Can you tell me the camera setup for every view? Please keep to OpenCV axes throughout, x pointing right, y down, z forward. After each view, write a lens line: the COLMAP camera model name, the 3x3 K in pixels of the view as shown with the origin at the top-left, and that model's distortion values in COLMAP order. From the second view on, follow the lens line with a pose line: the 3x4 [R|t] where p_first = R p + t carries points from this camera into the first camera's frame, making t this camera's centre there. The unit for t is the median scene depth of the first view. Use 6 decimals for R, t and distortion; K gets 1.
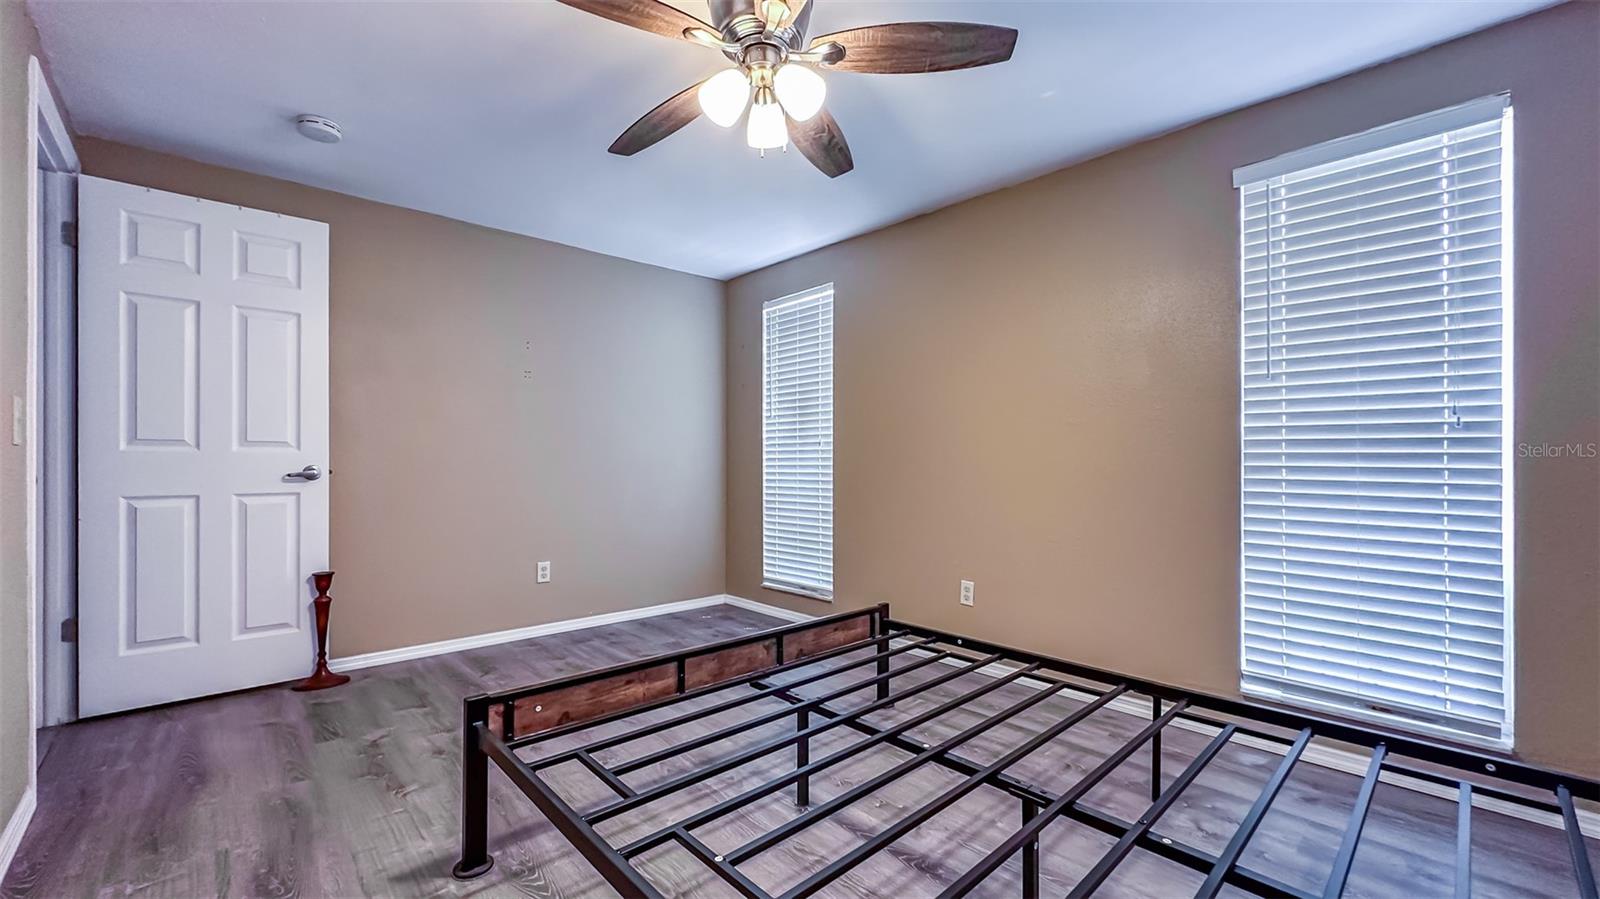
lens RADIAL K [[636.5, 0, 800.0], [0, 636.5, 461.3], [0, 0, 1]] dist [-0.002633, 0.000005]
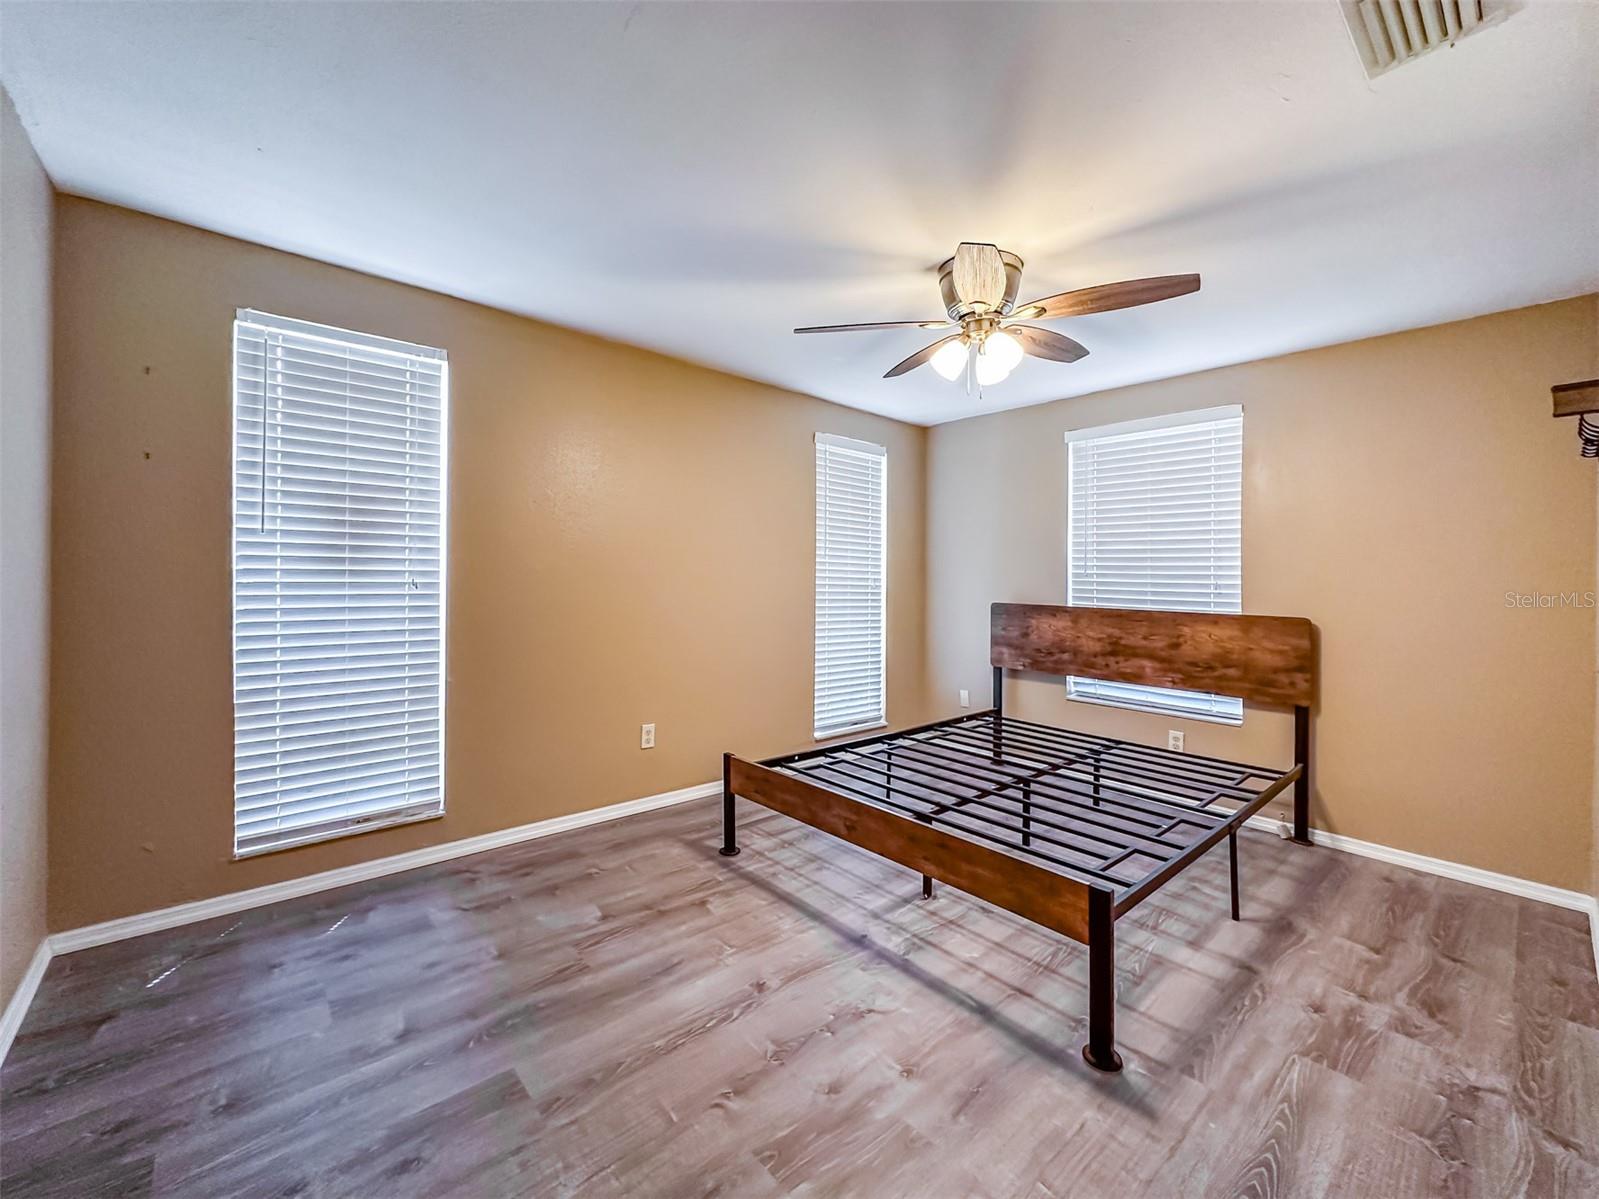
lens RADIAL K [[648.2, 0, 801.5], [0, 648.2, 569.0], [0, 0, 1]] dist [0.001202, 0.000181]
pose [[0.034584, 0.009401, 0.999358, -0.686148], [-0.019899, 0.999764, -0.008716, -0.051492], [-0.999204, -0.019584, 0.034763, 0.638200]]
